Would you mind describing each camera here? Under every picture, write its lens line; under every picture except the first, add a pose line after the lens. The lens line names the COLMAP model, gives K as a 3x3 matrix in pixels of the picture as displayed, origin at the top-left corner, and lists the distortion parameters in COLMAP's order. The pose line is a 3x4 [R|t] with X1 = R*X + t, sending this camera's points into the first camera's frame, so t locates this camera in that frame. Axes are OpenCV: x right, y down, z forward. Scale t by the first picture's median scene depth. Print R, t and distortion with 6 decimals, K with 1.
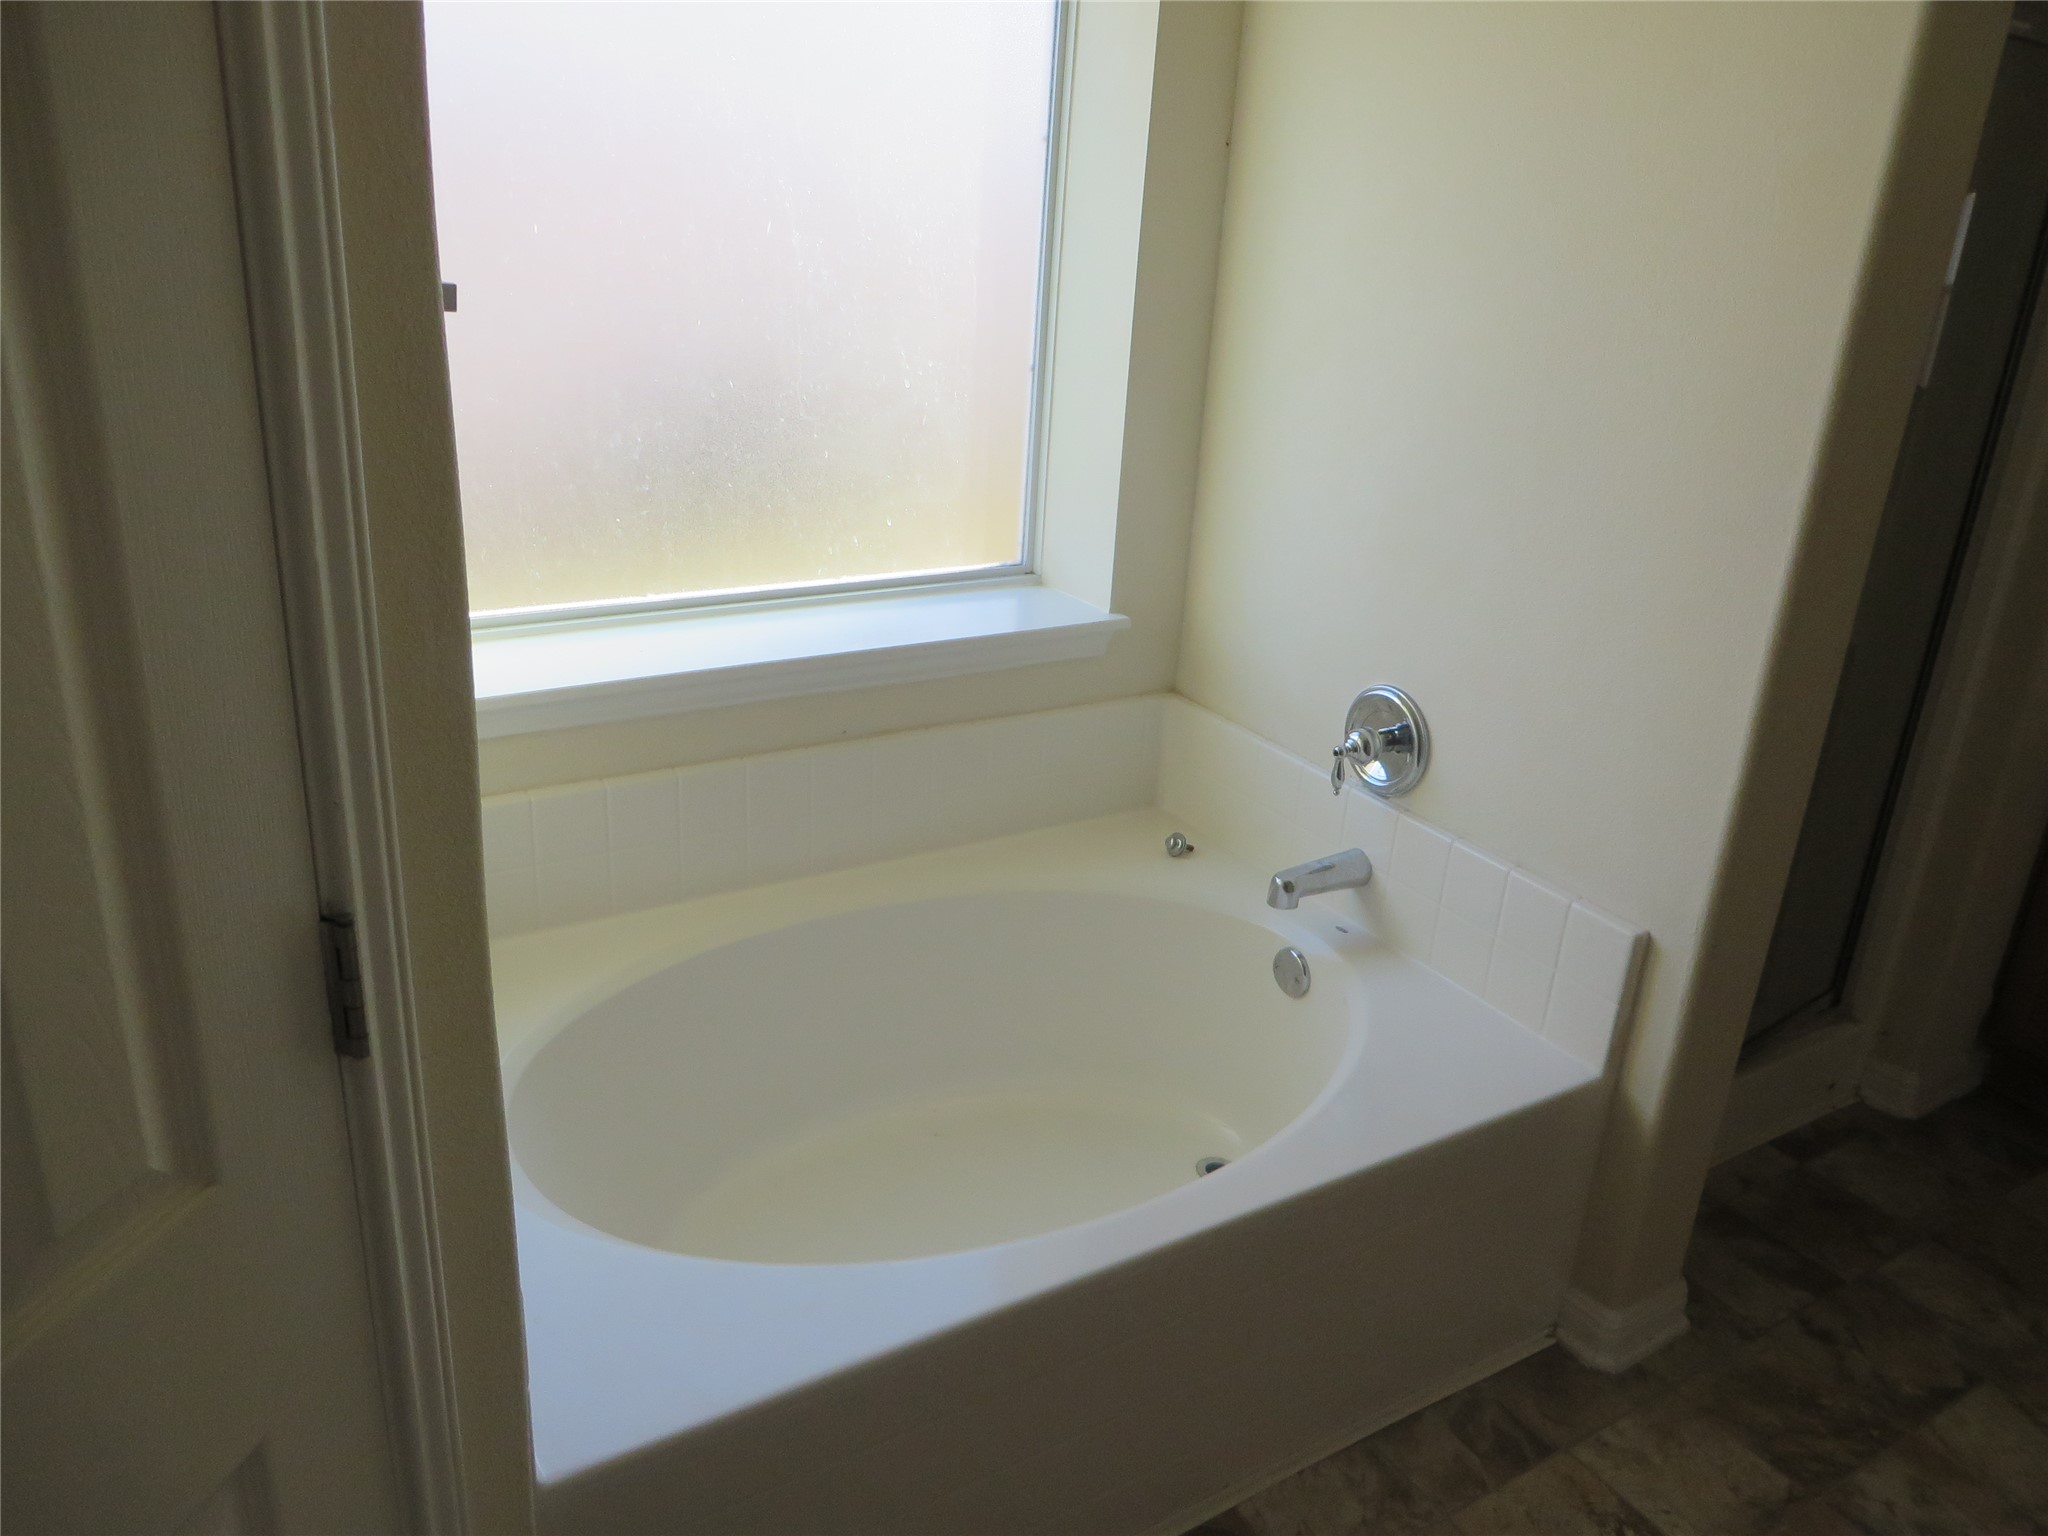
lens RADIAL K [[1559.8, 0, 1025.4], [0, 1559.8, 764.9], [0, 0, 1]] dist [-0.013101, -0.003030]
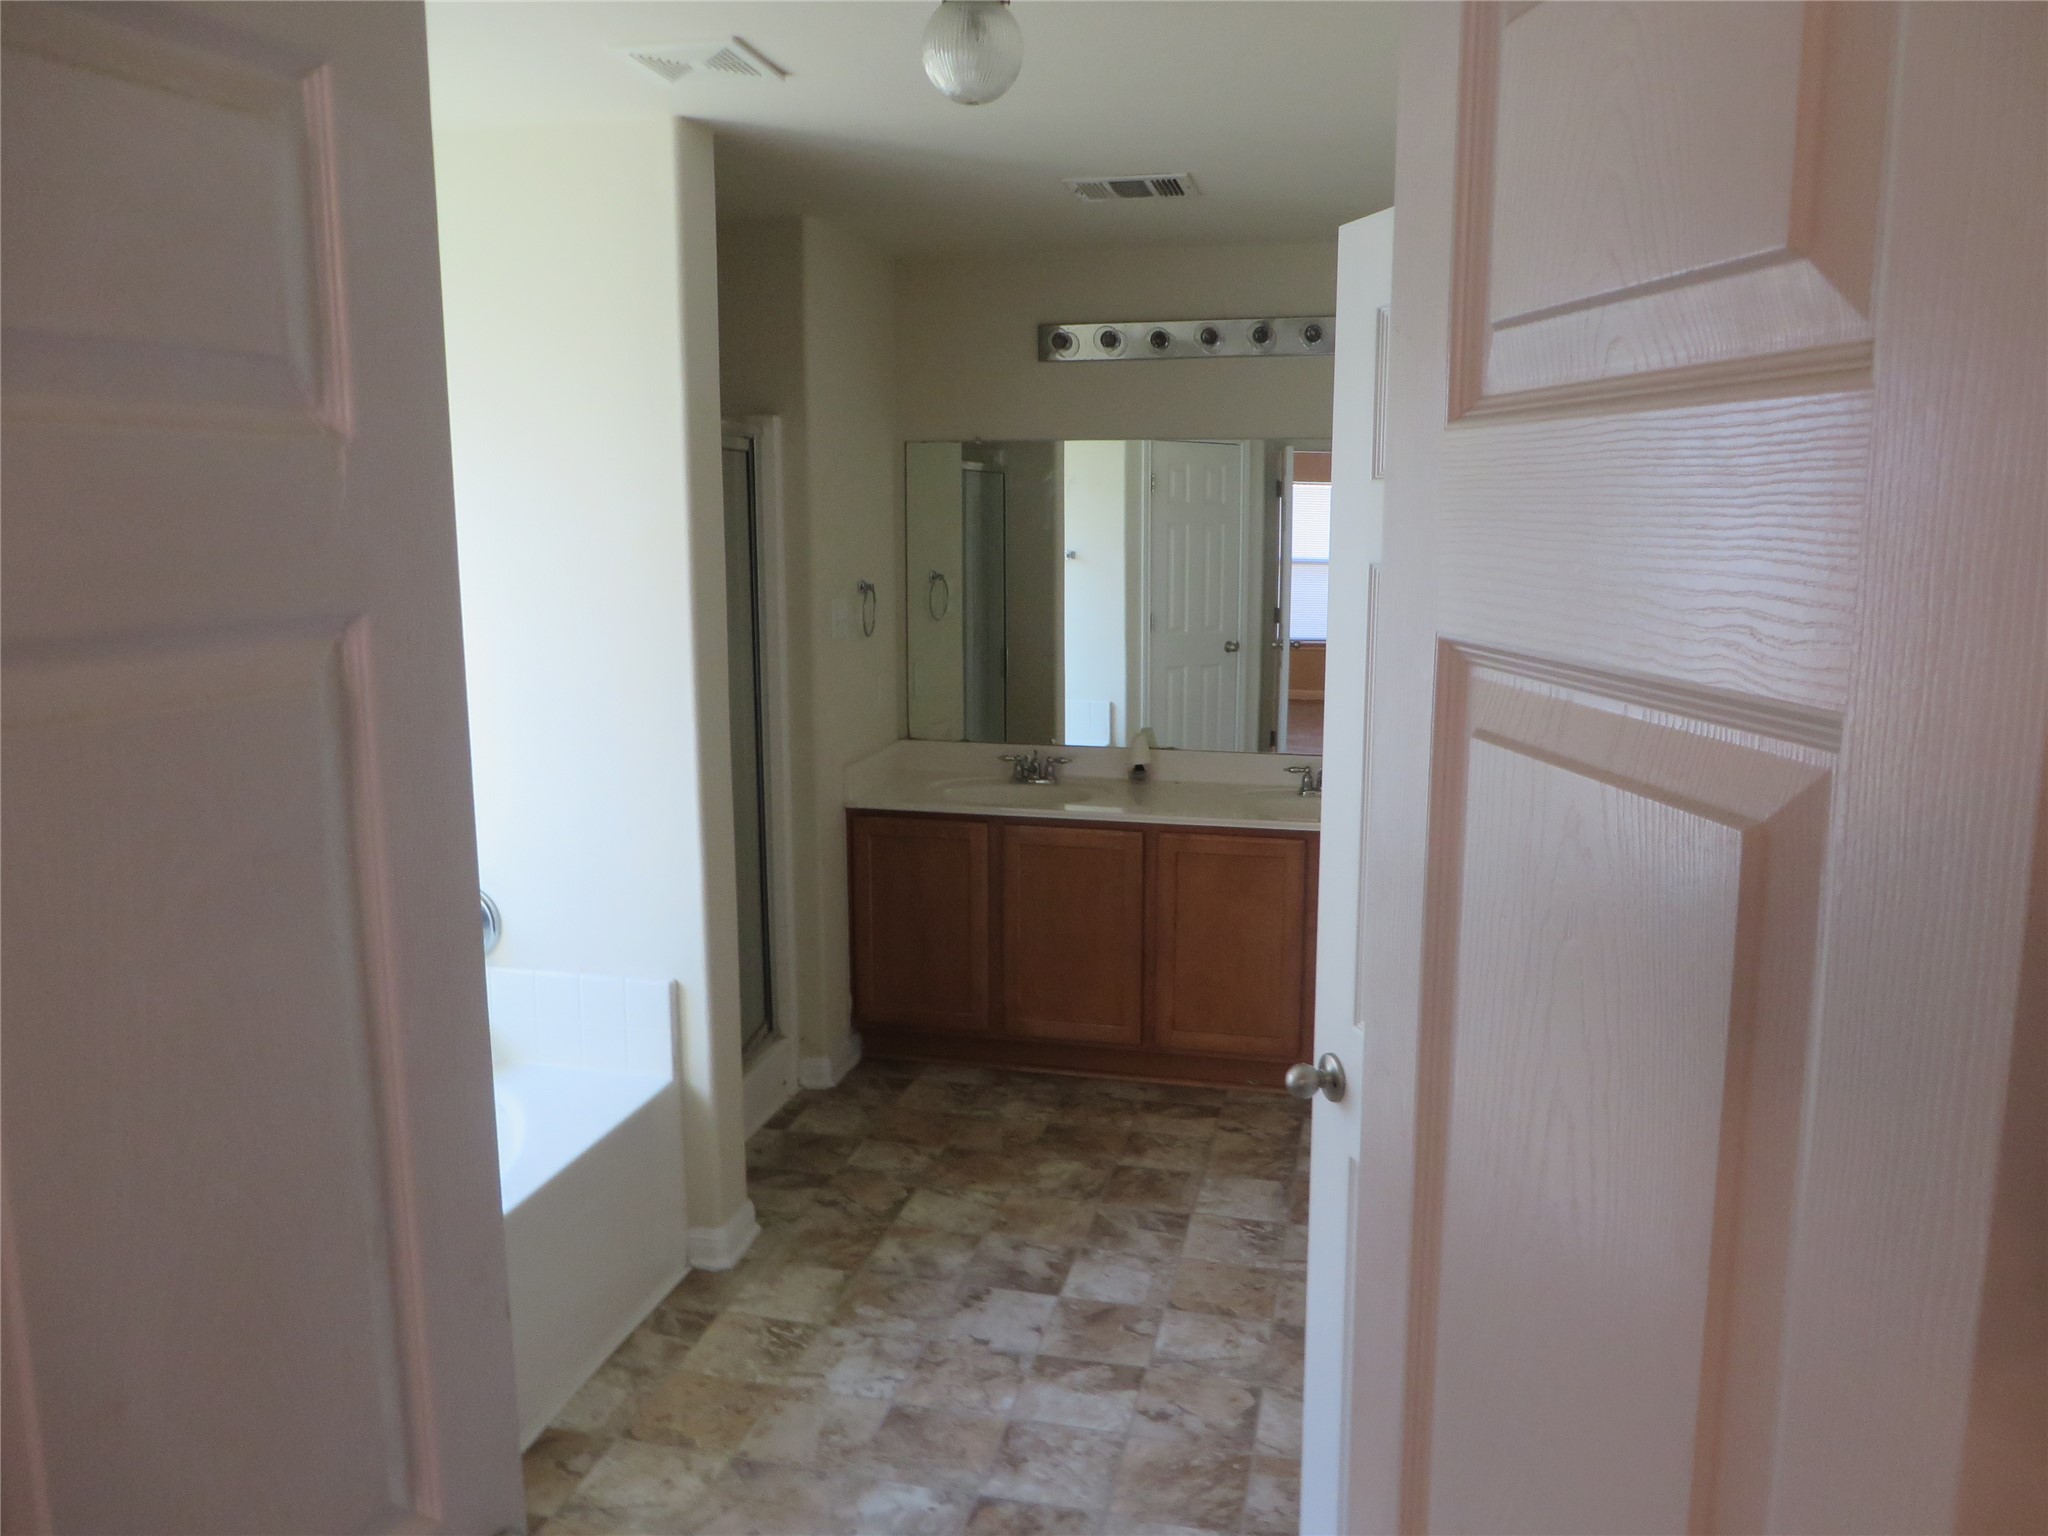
lens RADIAL K [[1559.8, 0, 1022.9], [0, 1559.8, 765.9], [0, 0, 1]] dist [-0.013101, -0.003030]
pose [[0.720366, -0.187283, 0.667831, -0.355875], [0.298420, 0.952867, -0.054678, 0.083814], [-0.626114, 0.238682, 0.742302, -0.459440]]
